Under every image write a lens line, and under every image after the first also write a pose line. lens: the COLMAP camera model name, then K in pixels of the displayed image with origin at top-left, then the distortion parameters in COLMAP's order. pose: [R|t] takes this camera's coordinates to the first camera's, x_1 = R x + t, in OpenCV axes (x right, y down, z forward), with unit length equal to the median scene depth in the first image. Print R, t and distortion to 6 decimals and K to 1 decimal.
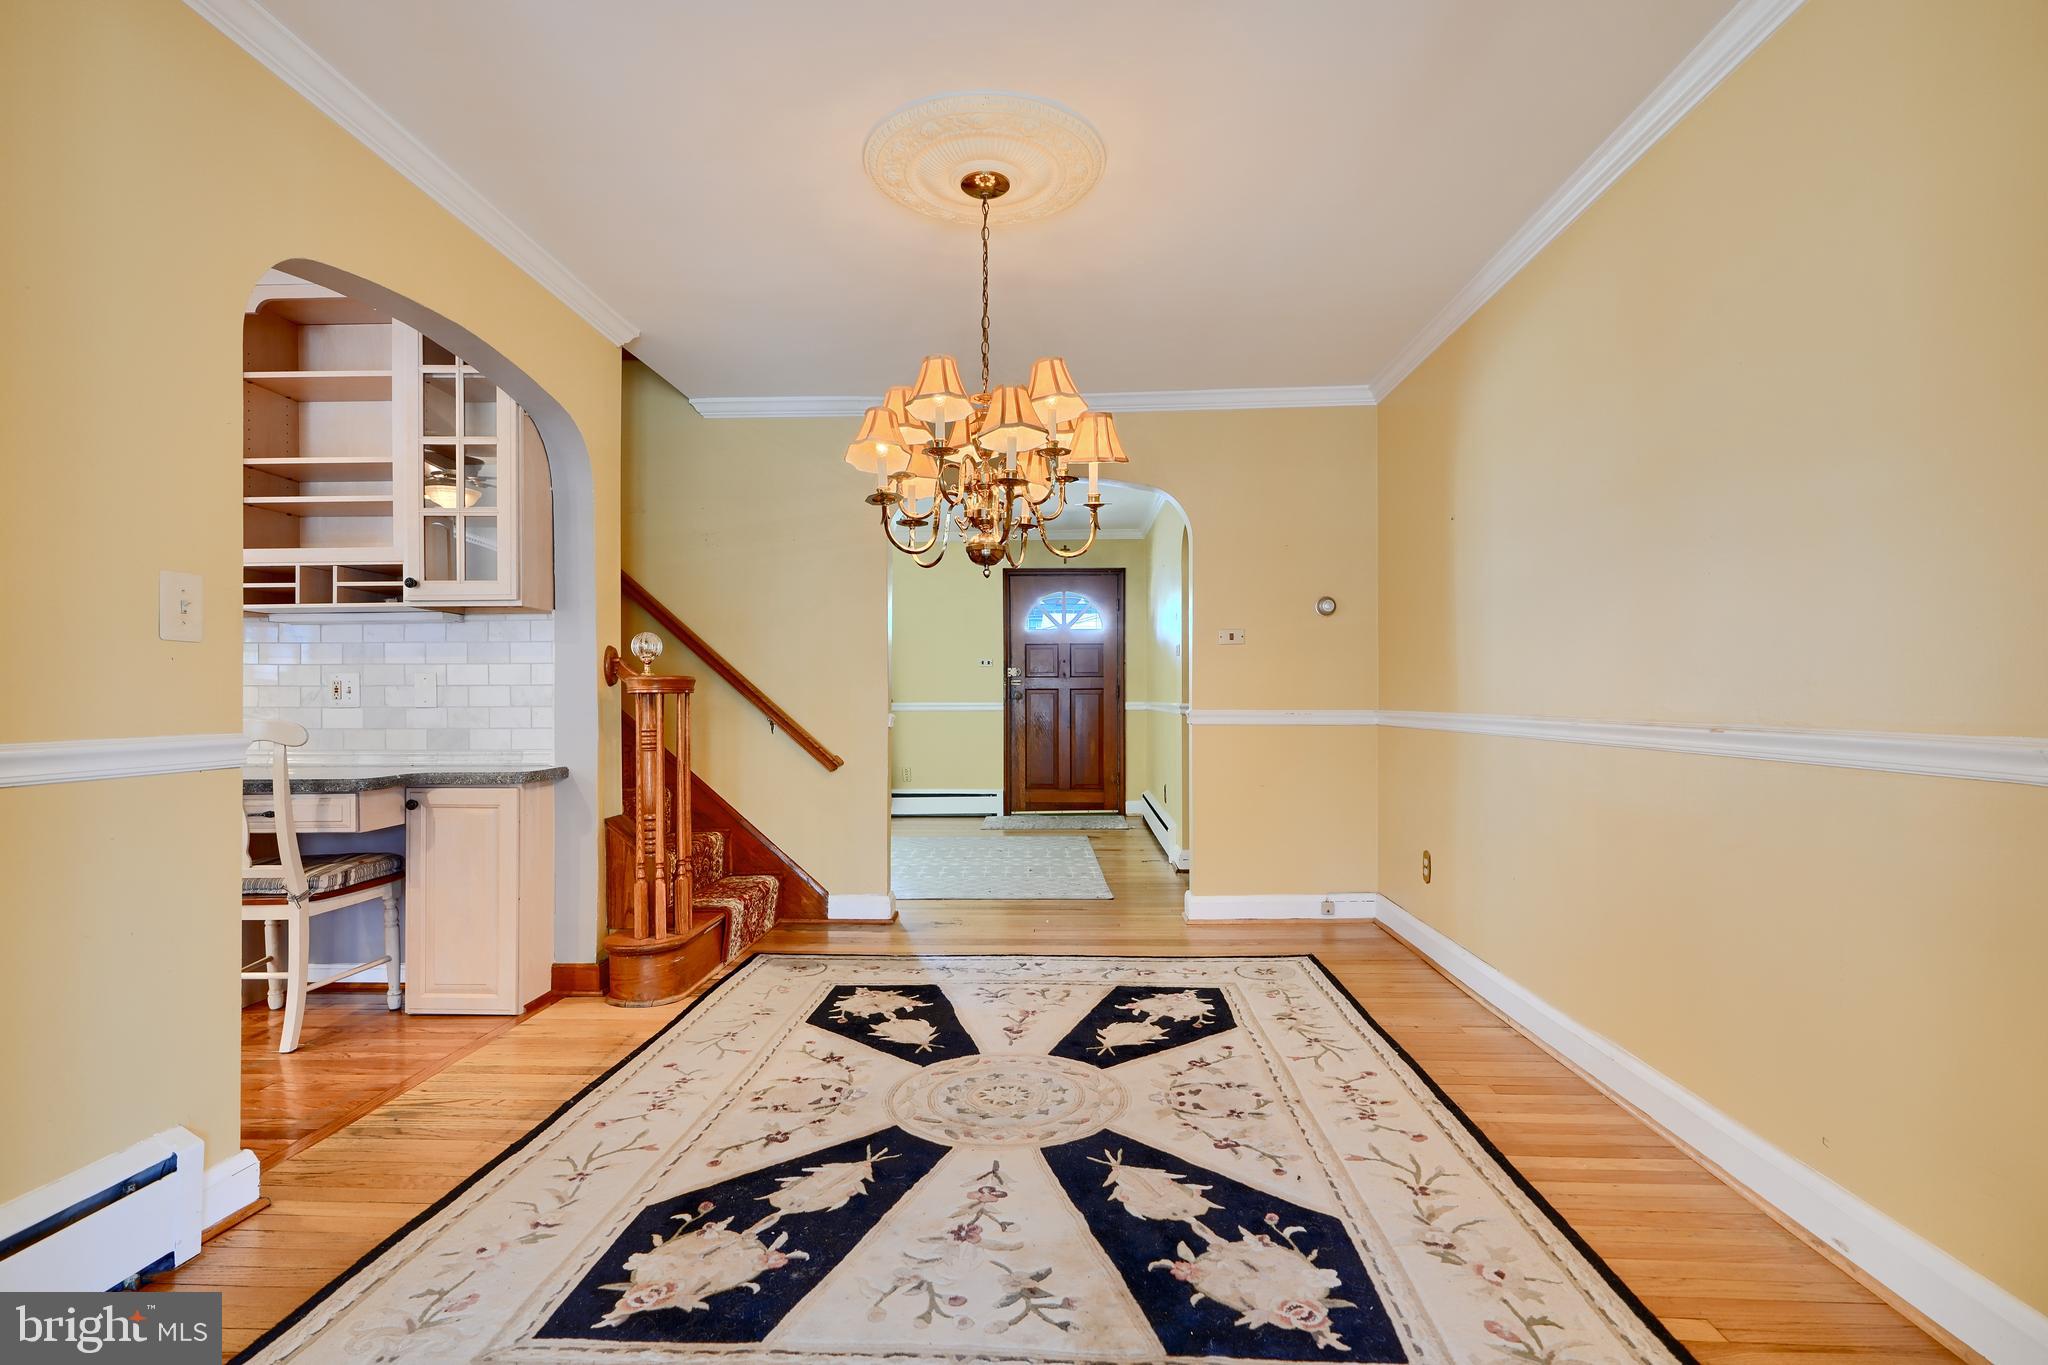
lens RADIAL K [[971.9, 0, 1044.0], [0, 971.9, 684.7], [0, 0, 1]] dist [0.000772, 0.000229]
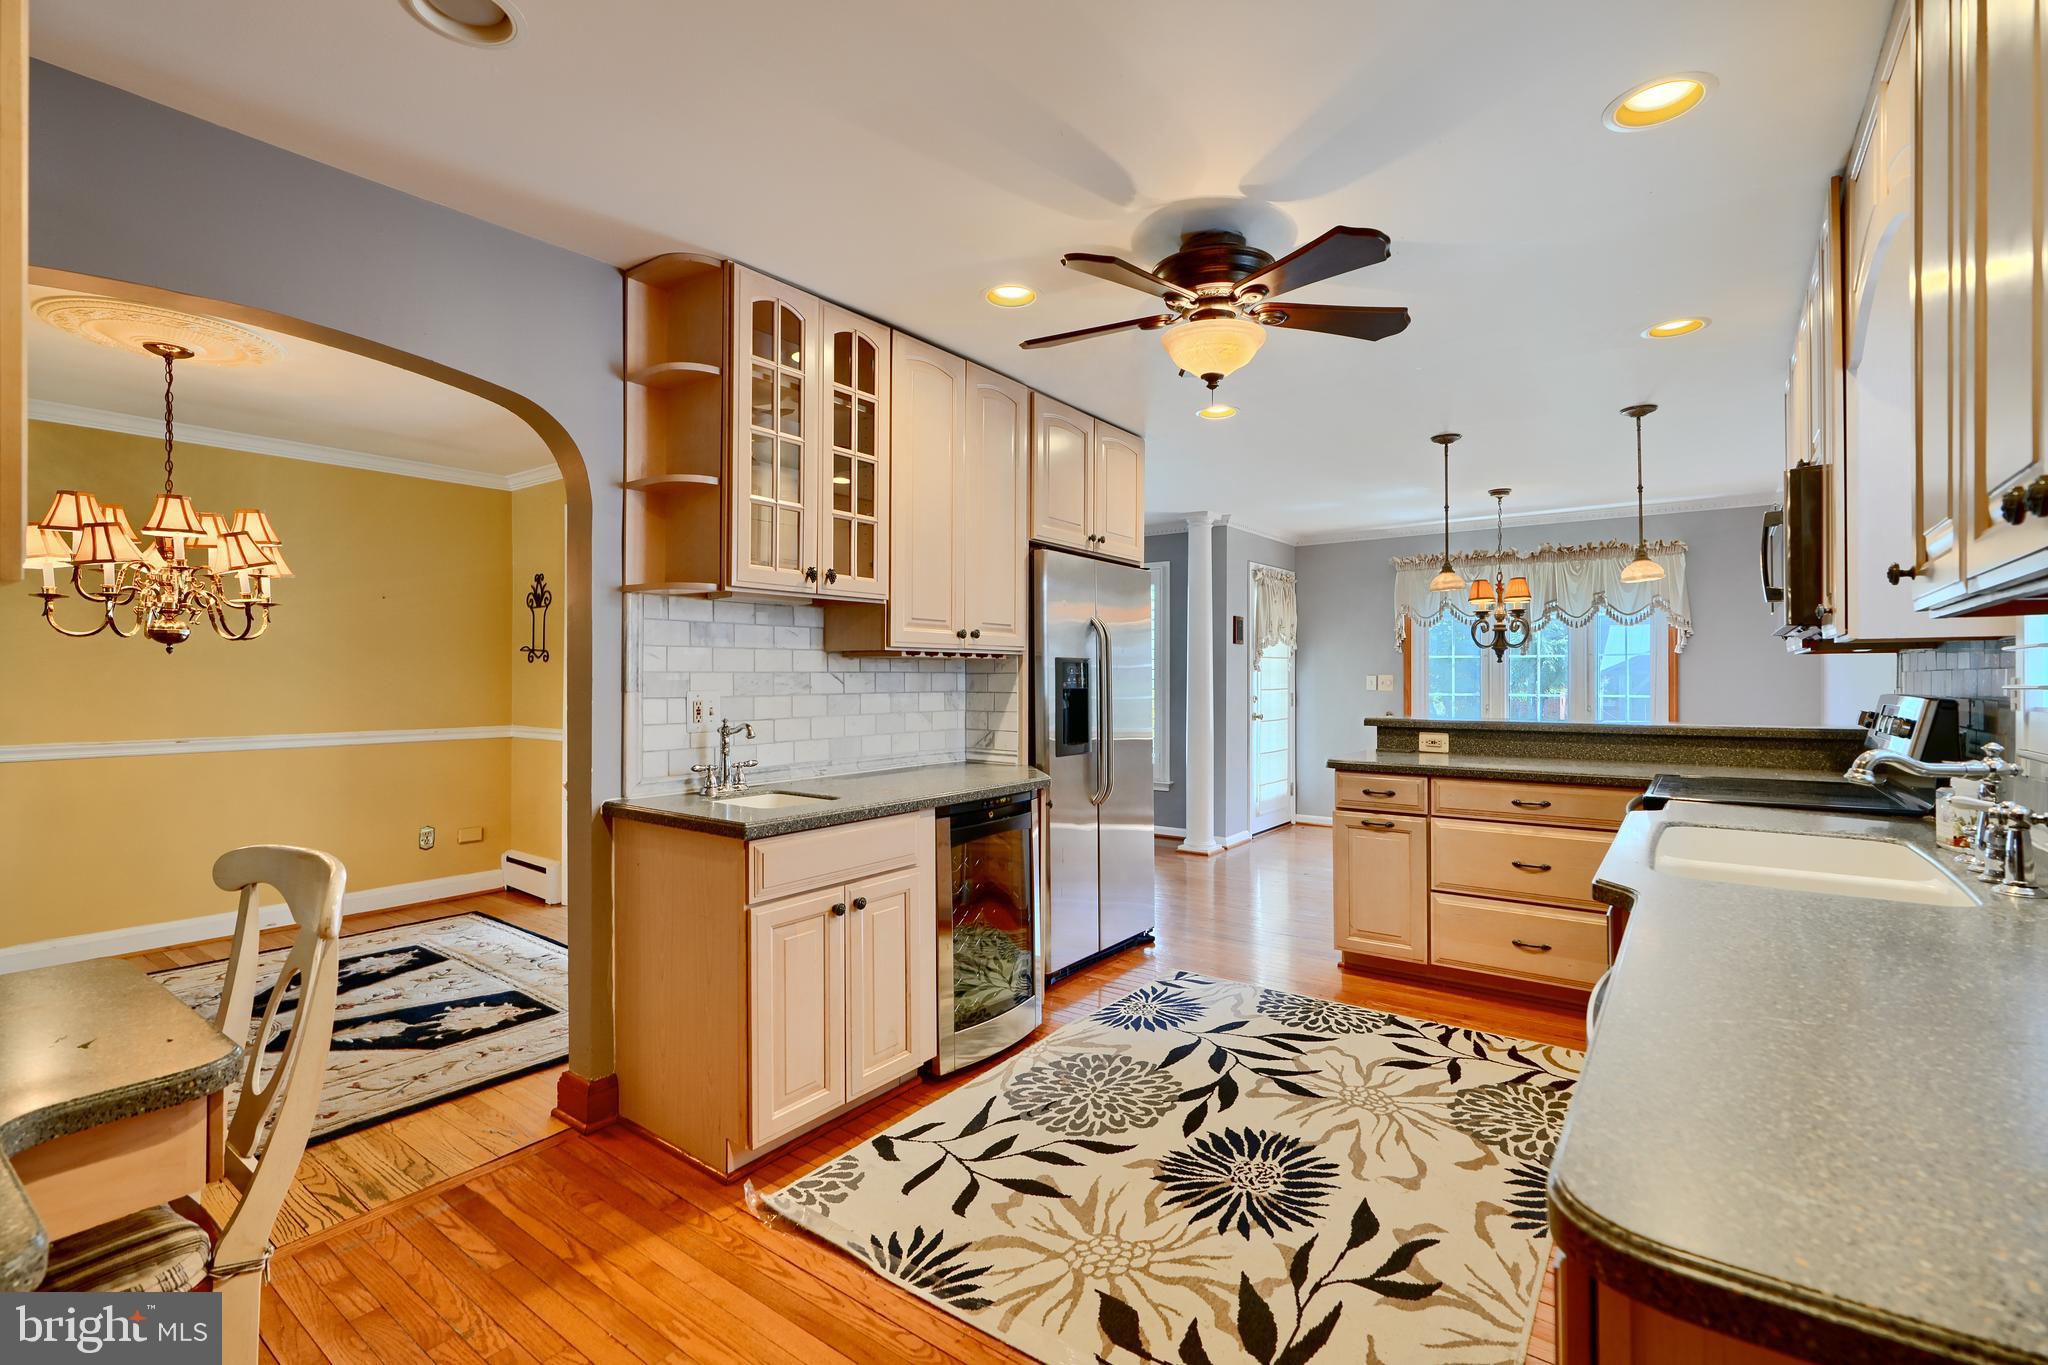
lens RADIAL K [[916.4, 0, 1024.0], [0, 916.4, 682.5], [0, 0, 1]] dist [0.000722, 0.000165]
pose [[-0.816122, -0.001805, 0.577876, -1.733822], [-0.006648, 0.999958, -0.006266, -0.072123], [-0.577841, -0.008956, -0.816100, 1.382263]]
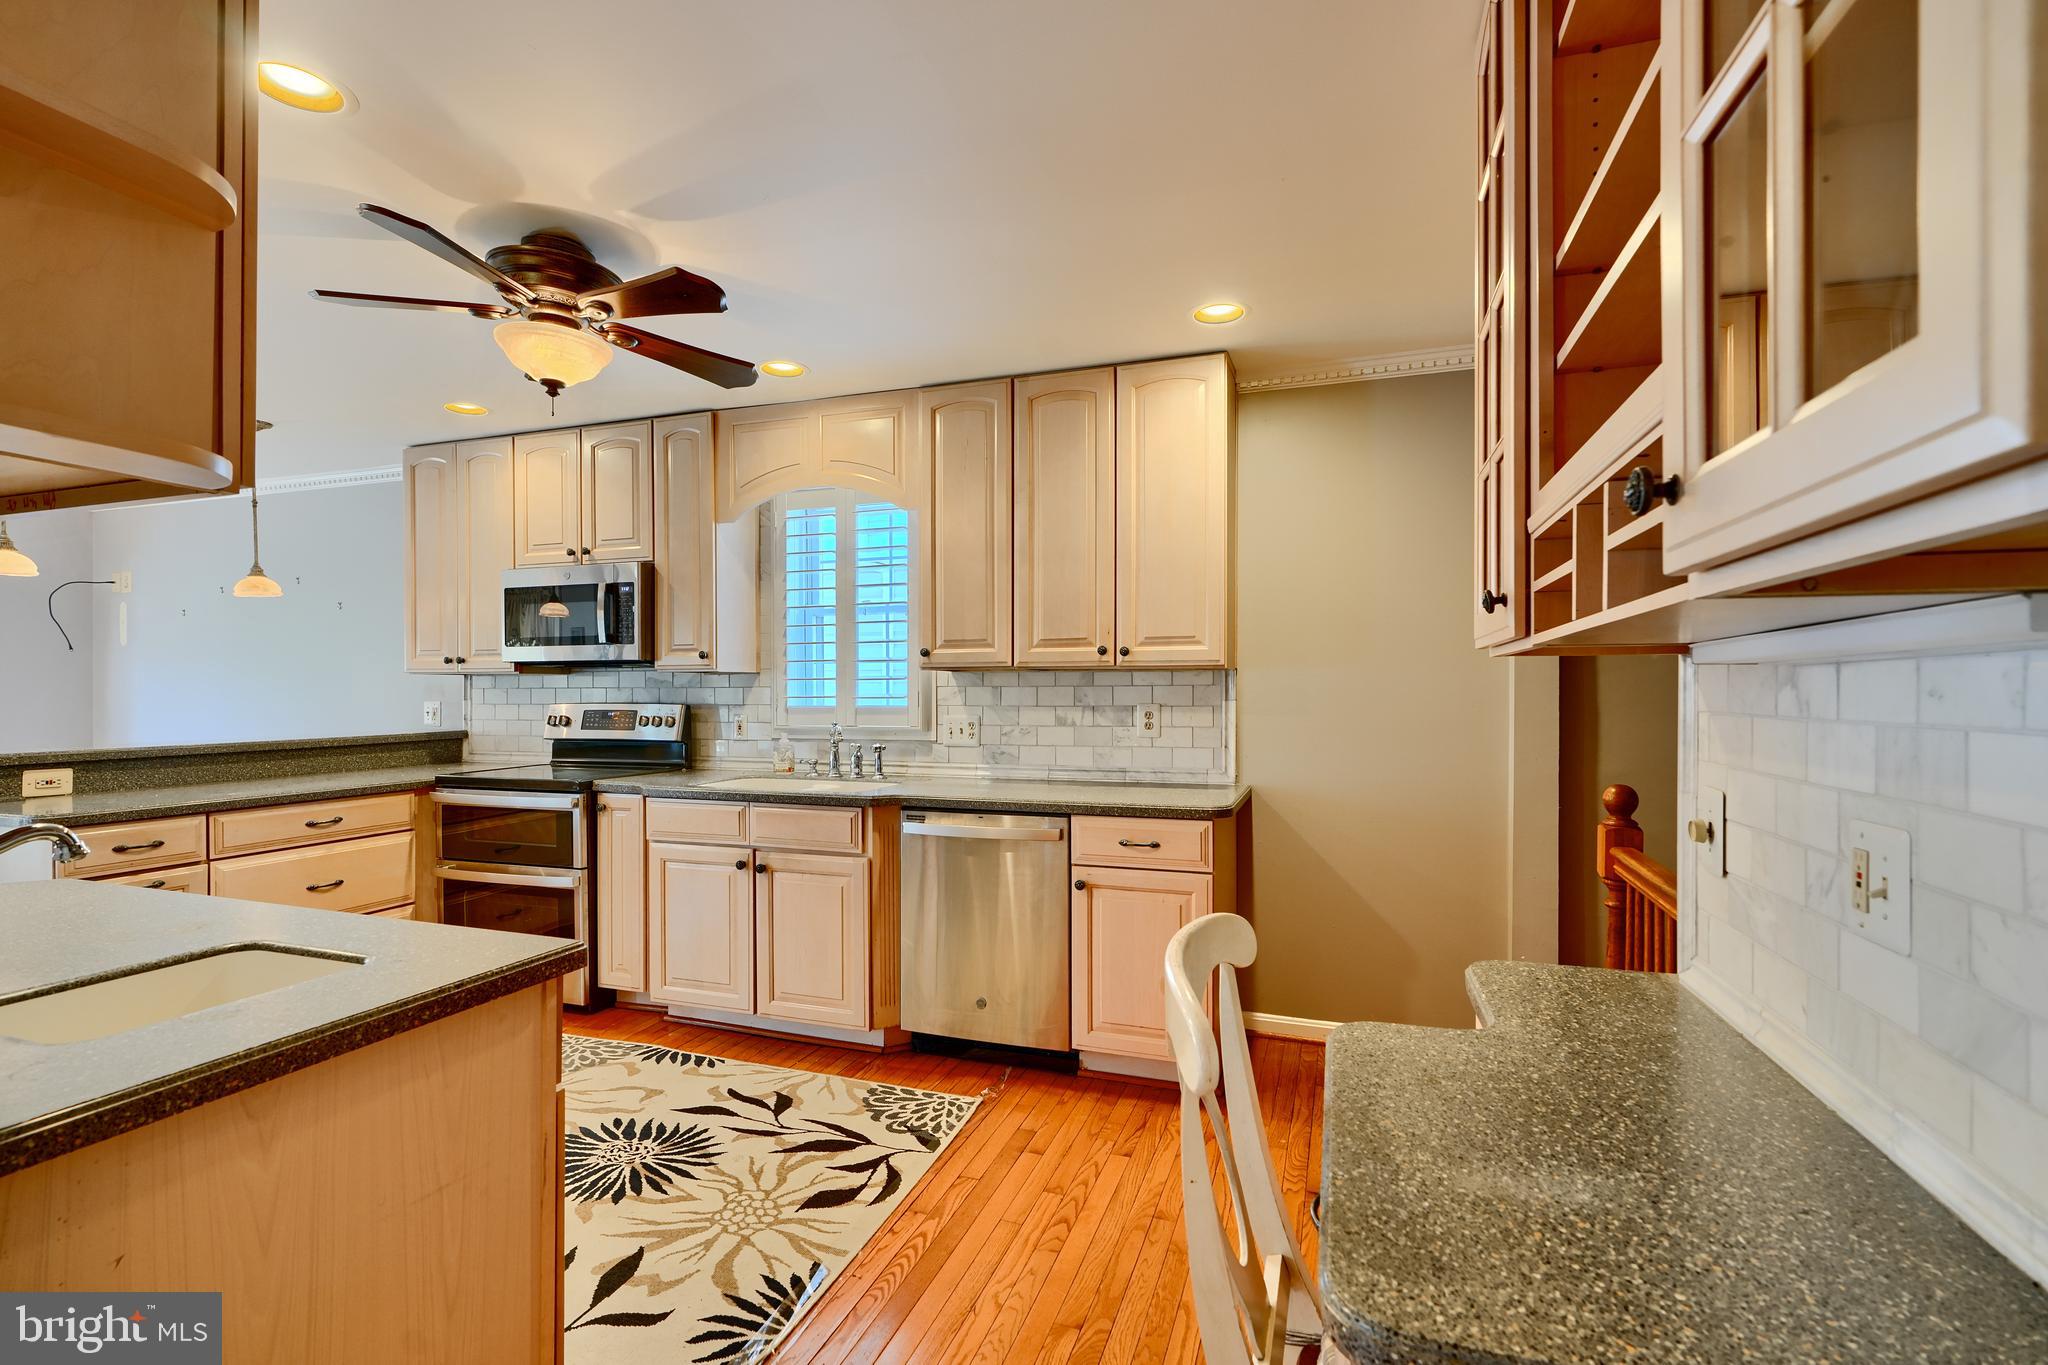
lens RADIAL K [[916.4, 0, 1024.0], [0, 916.4, 682.5], [0, 0, 1]] dist [0.000722, 0.000165]
pose [[-0.311033, -0.009711, -0.950349, -0.543628], [0.014004, 0.999792, -0.014799, -0.077032], [0.950296, -0.017911, -0.310833, 1.223790]]
